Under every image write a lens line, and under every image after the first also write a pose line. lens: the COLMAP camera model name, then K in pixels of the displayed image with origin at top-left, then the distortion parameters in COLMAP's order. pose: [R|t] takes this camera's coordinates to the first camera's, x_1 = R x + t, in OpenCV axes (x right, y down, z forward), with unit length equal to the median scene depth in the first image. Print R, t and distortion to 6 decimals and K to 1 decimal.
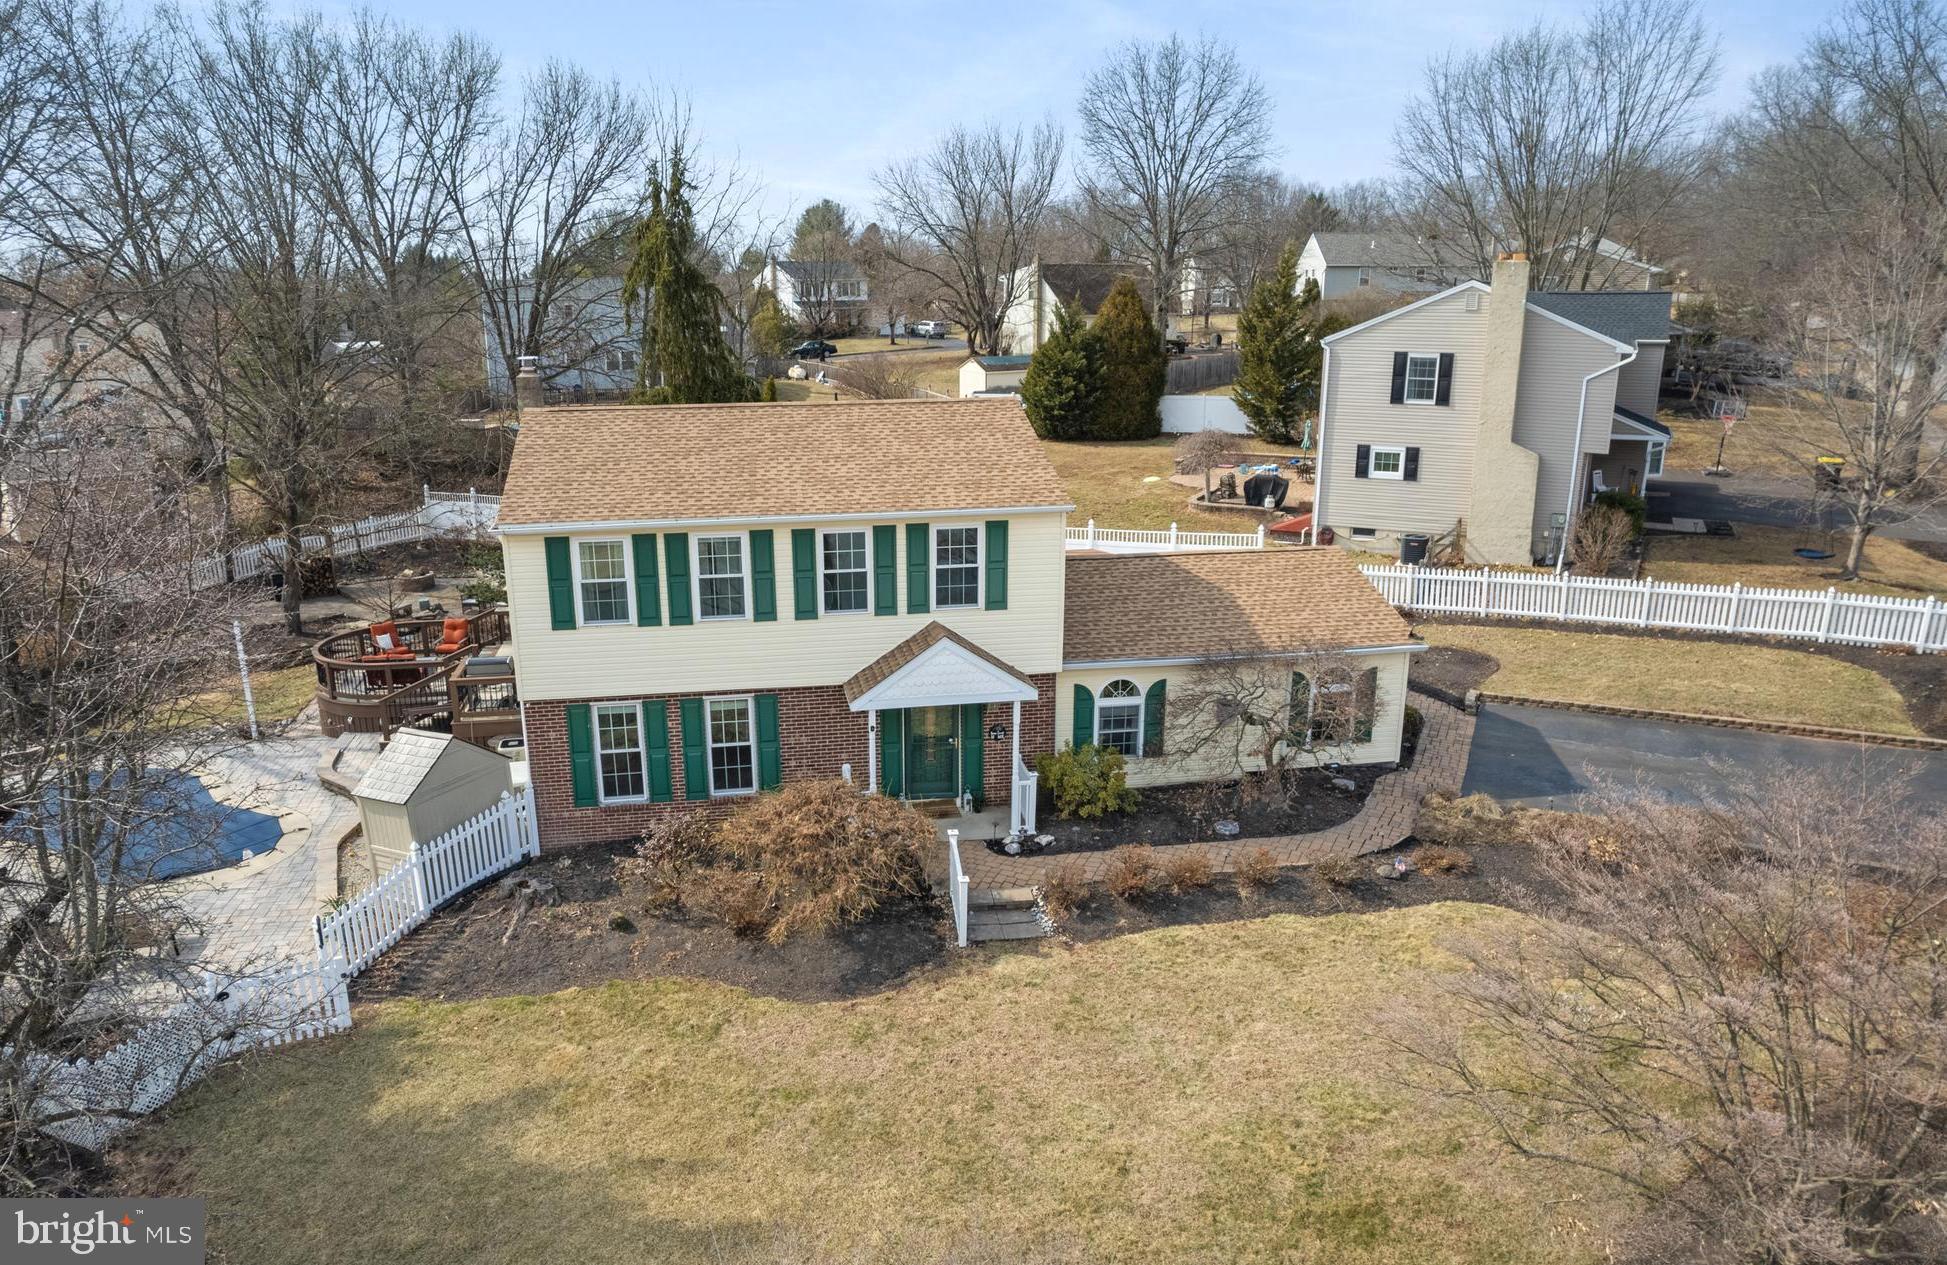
lens RADIAL K [[1312.1, 0, 926.8], [0, 1312.1, 673.1], [0, 0, 1]] dist [-0.050717, -0.000535]
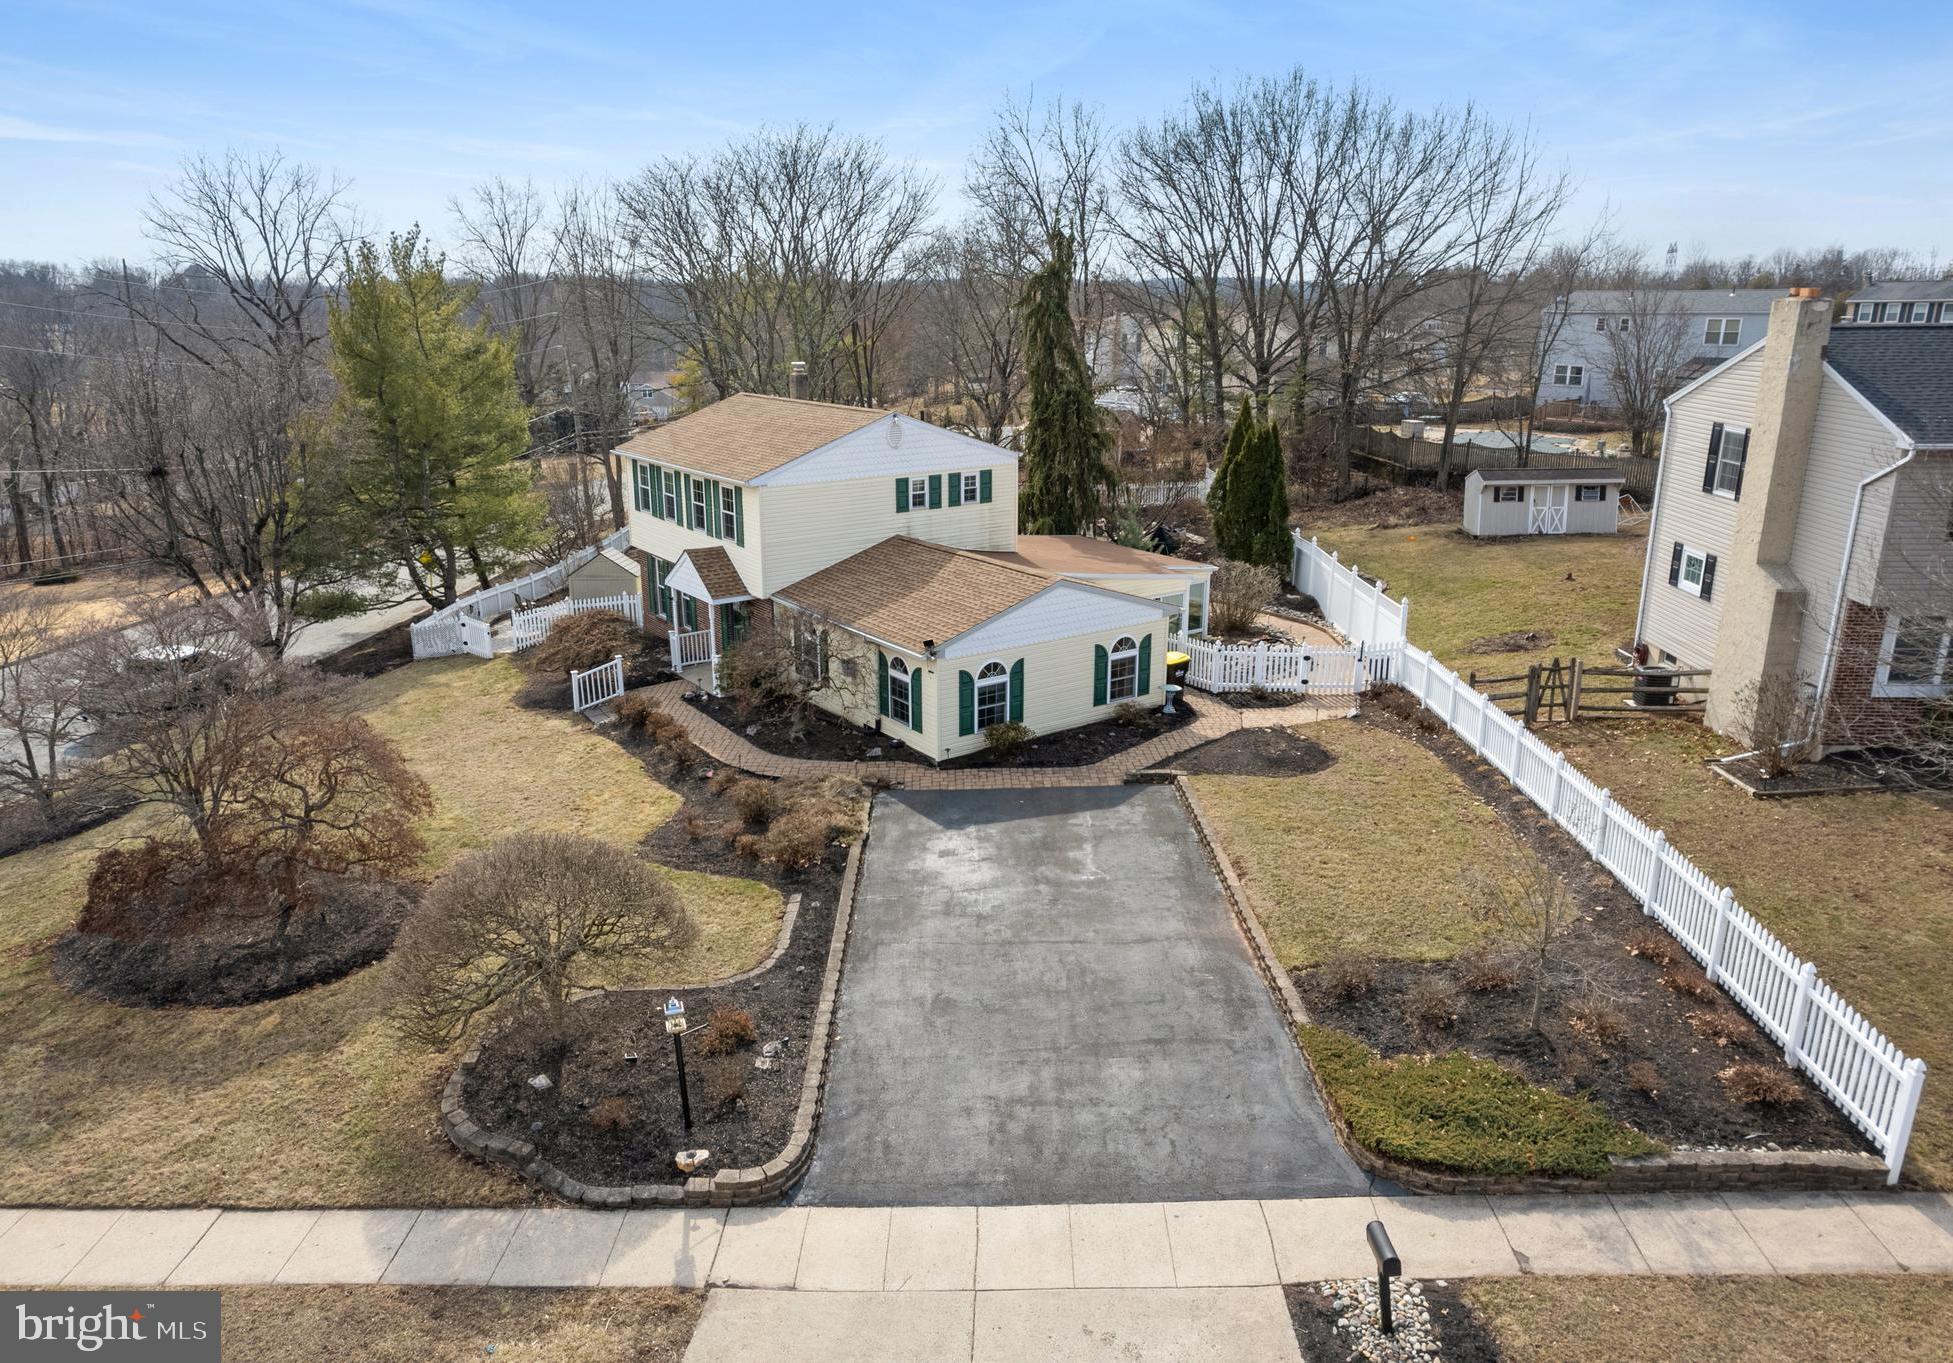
lens RADIAL K [[1333.1, 0, 939.5], [0, 1333.1, 689.5], [0, 0, 1]] dist [-0.045640, 0.006087]
pose [[0.412319, 0.266407, -0.871218, 1.521293], [-0.251618, 0.952394, 0.172147, -0.212557], [0.875603, 0.148235, 0.459723, 0.526891]]
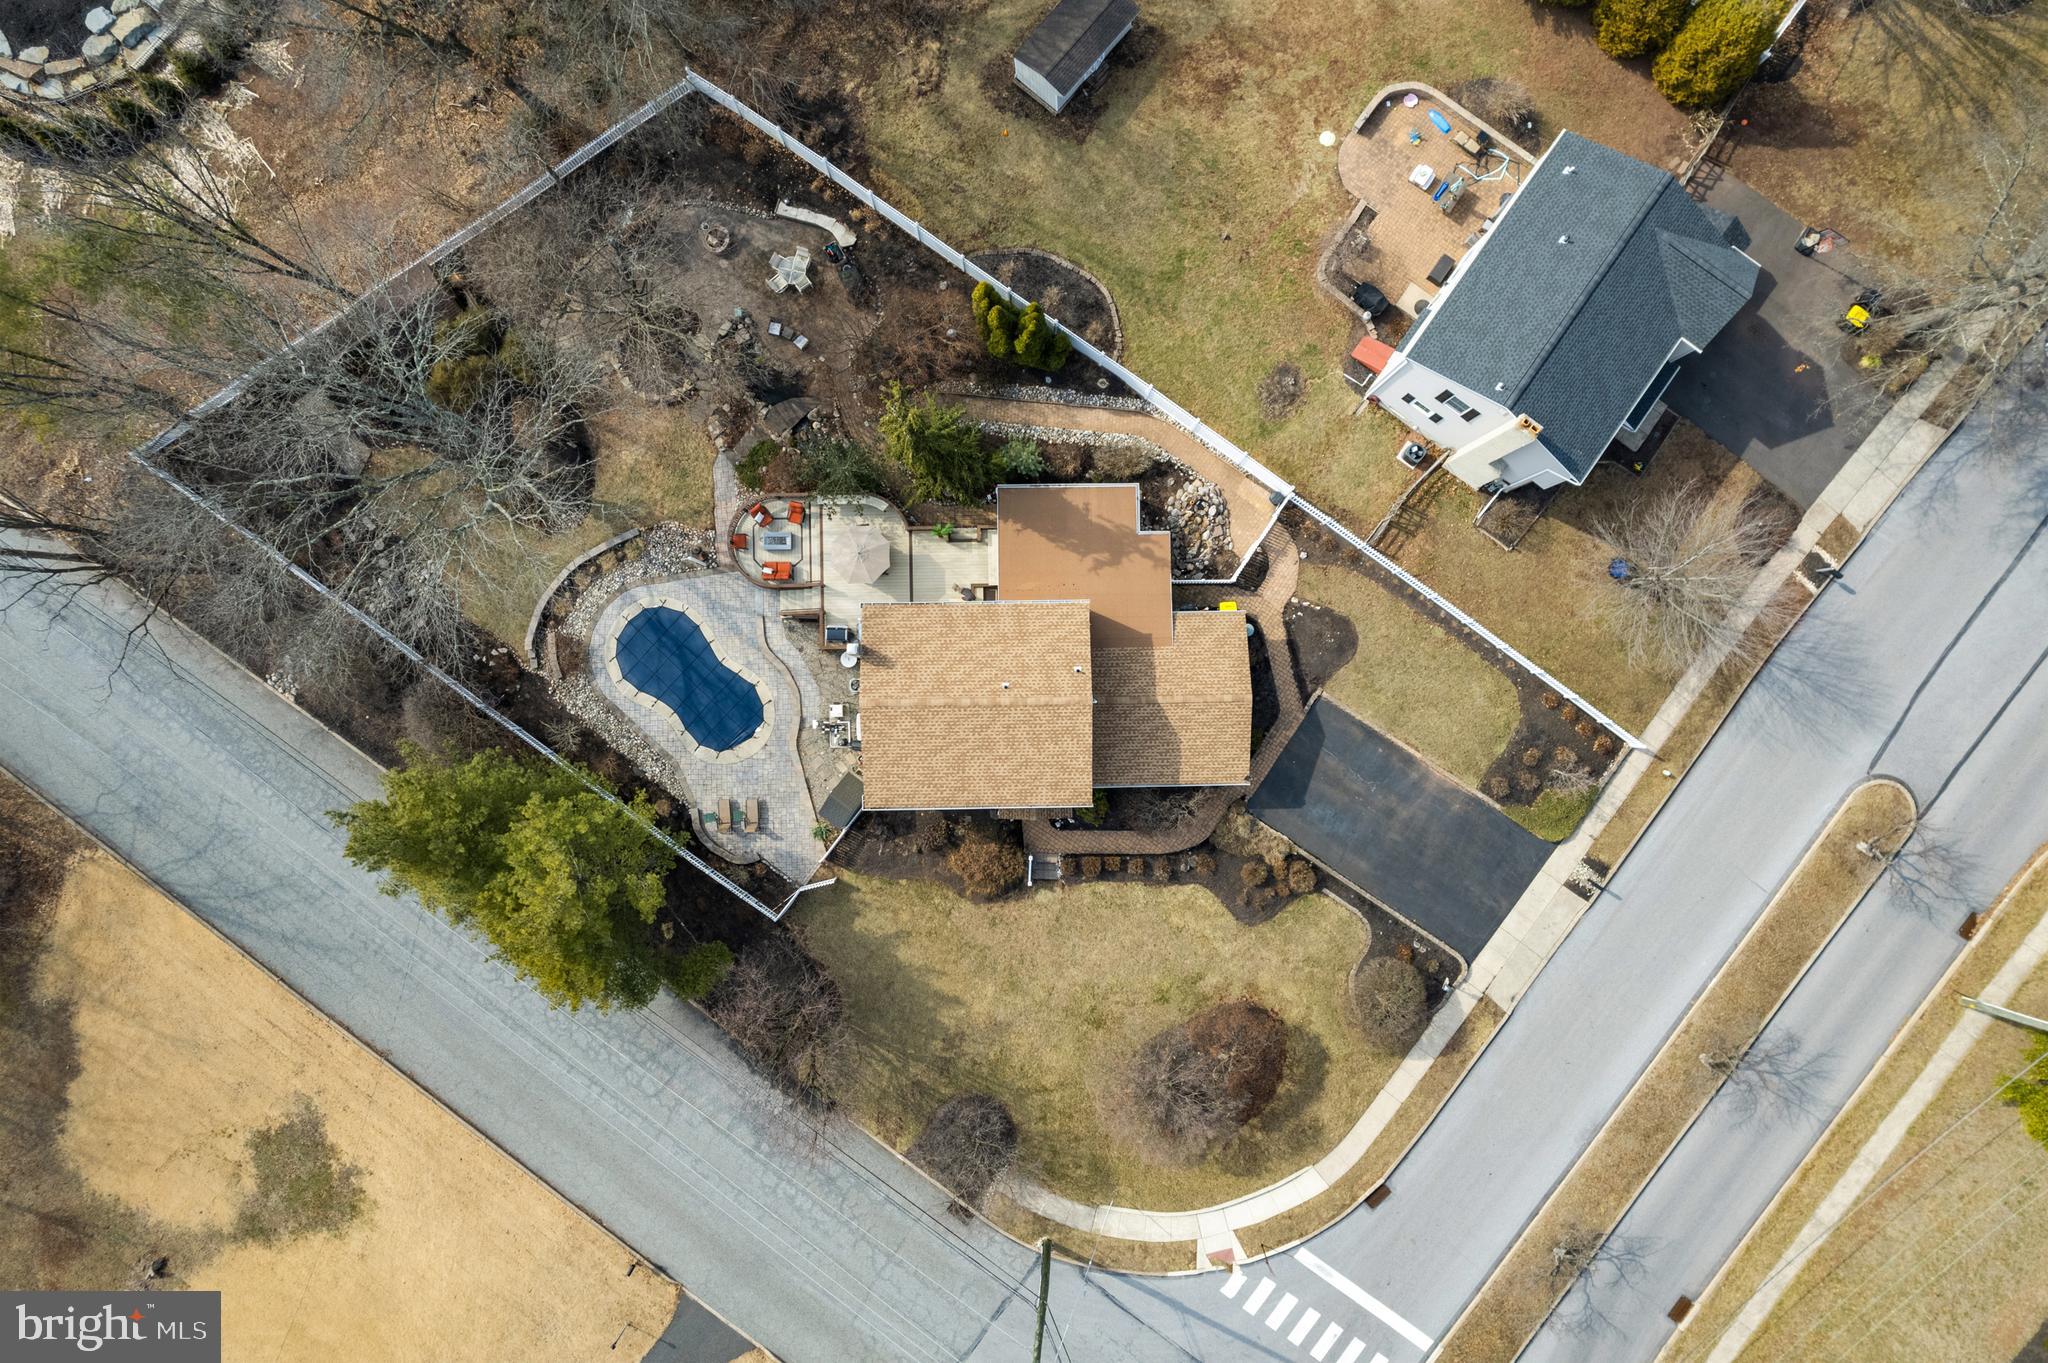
lens RADIAL K [[1311.0, 0, 1024.0], [0, 1311.0, 681.5], [0, 0, 1]] dist [-0.078578, 0.069424]
pose [[0.989941, 0.141369, 0.005594, -0.061666], [-0.048263, 0.300267, 0.952633, -2.478324], [0.132993, -0.943321, 0.304069, 0.436985]]
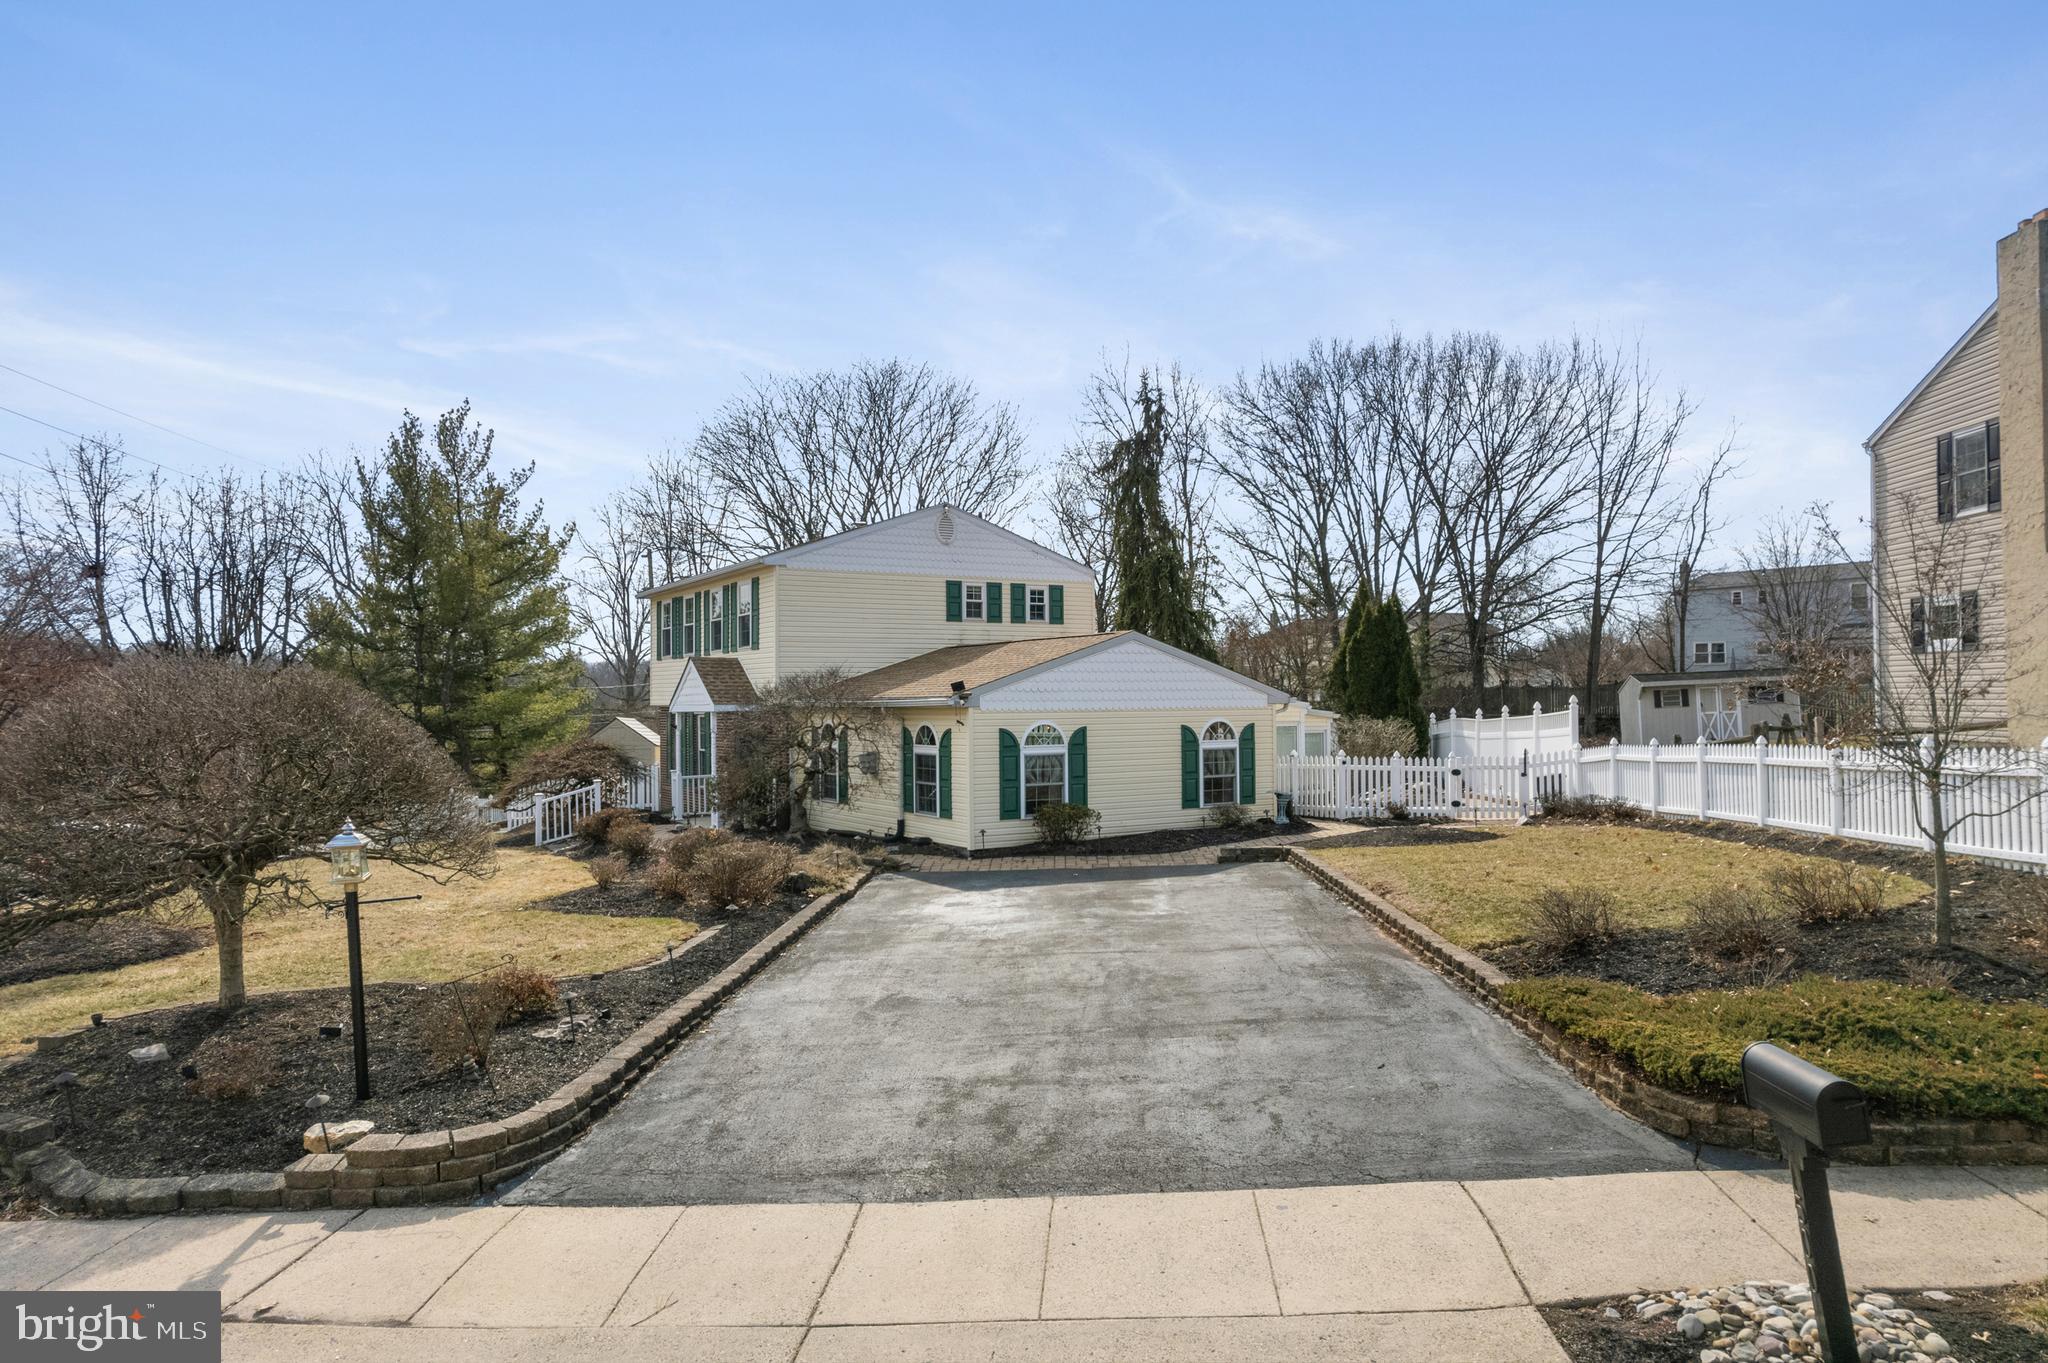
lens RADIAL K [[1332.3, 0, 1027.9], [0, 1332.3, 673.3], [0, 0, 1]] dist [-0.073225, 0.069586]
pose [[0.382969, -0.016432, -0.923615, 1.319709], [-0.254261, 0.959347, -0.122495, 0.062055], [0.888080, 0.281751, 0.363222, 0.782339]]
